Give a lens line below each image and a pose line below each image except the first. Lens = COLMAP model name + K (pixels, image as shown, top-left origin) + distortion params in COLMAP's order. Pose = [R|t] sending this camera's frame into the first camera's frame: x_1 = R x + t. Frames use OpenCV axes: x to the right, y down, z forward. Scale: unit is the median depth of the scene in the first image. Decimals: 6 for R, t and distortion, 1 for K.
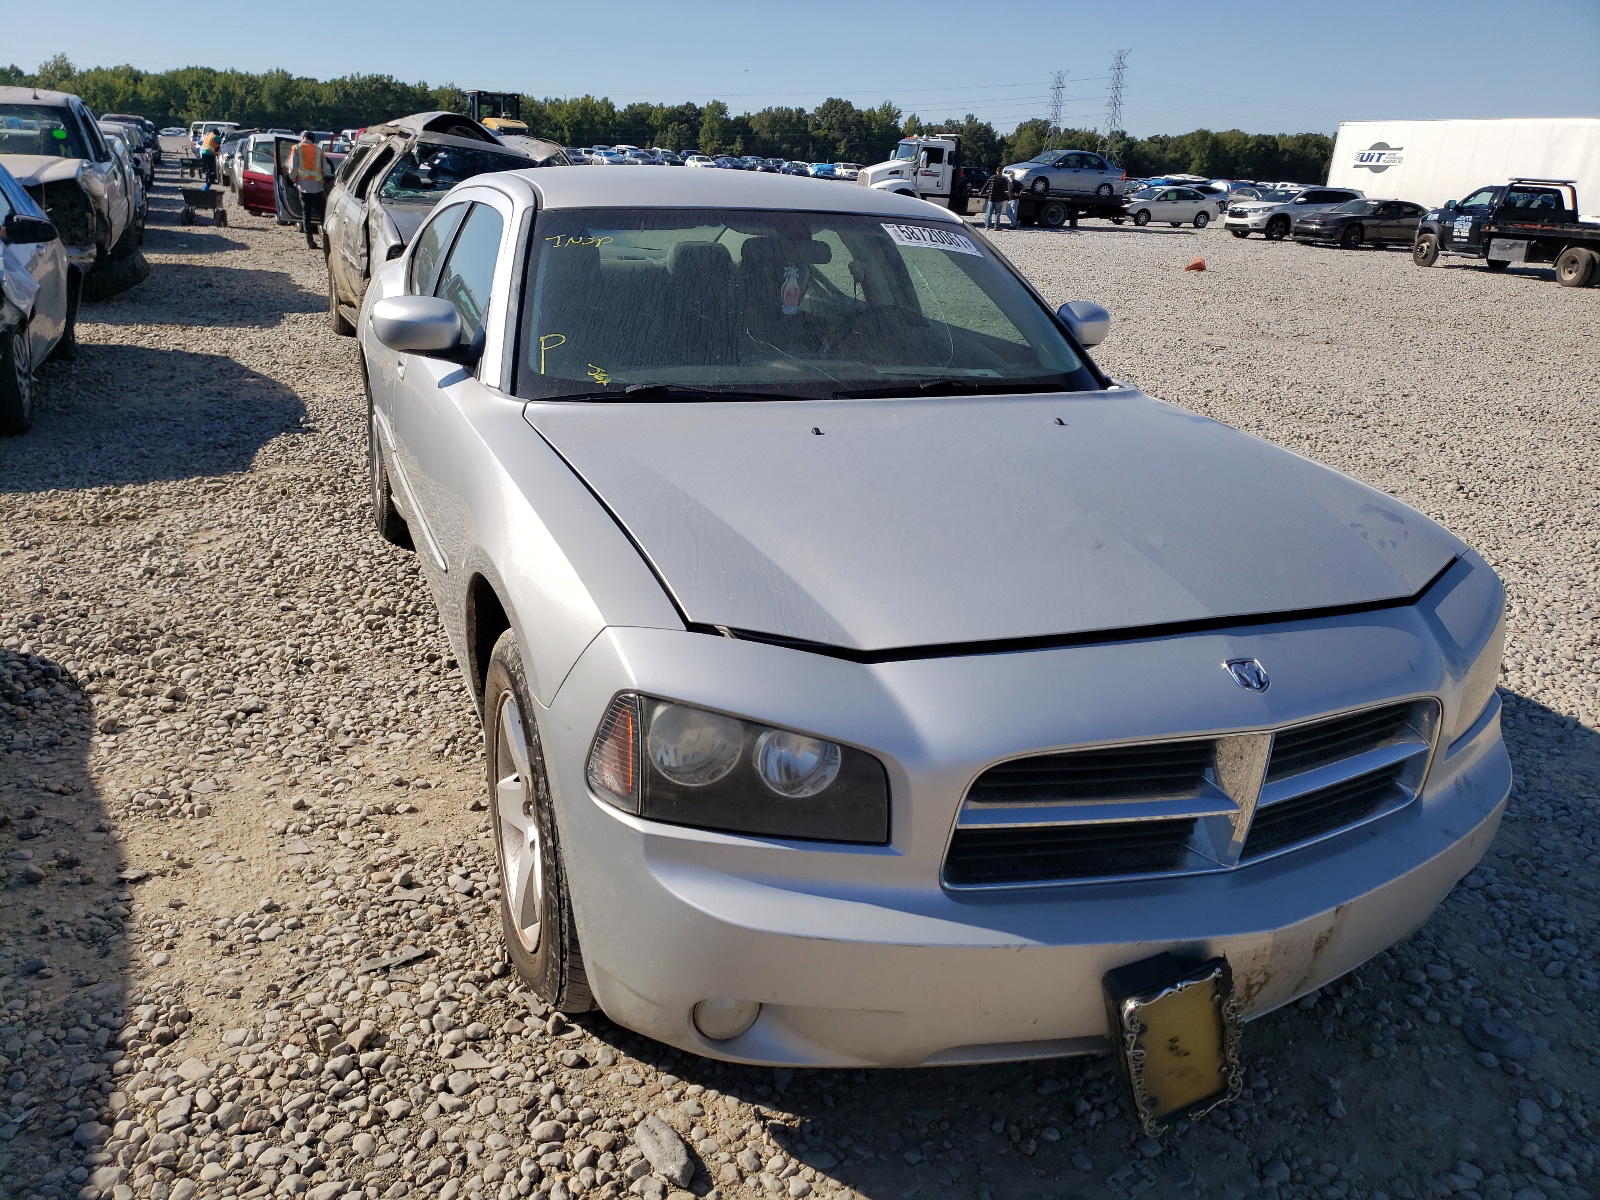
lens RADIAL K [[1200.3, 0, 793.0], [0, 1200.3, 584.7], [0, 0, 1]] dist [0.001522, 0.006397]
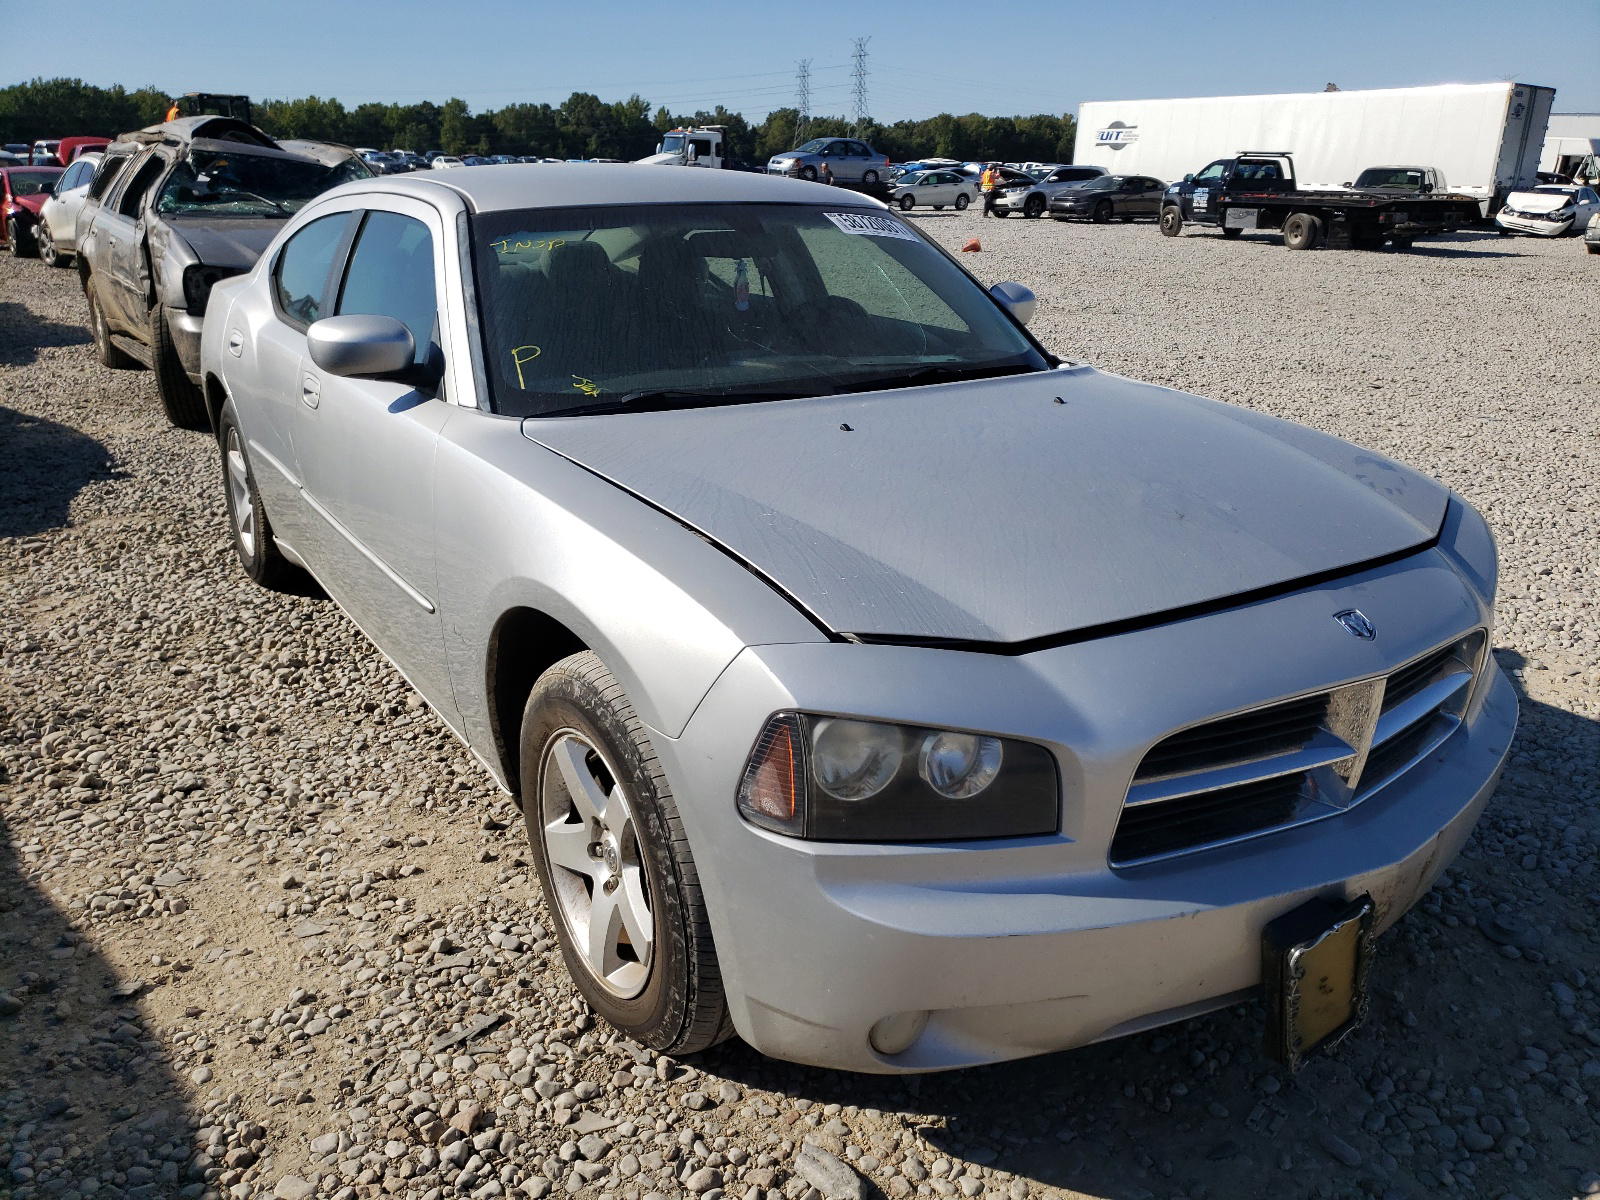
lens RADIAL K [[1200.3, 0, 798.3], [0, 1200.3, 612.5], [0, 0, 1]] dist [0.001522, 0.006397]
pose [[0.977416, -0.105145, 0.183313, -0.181791], [0.100566, 0.994345, 0.034121, -0.013015], [-0.185864, -0.014916, 0.982462, 0.038049]]
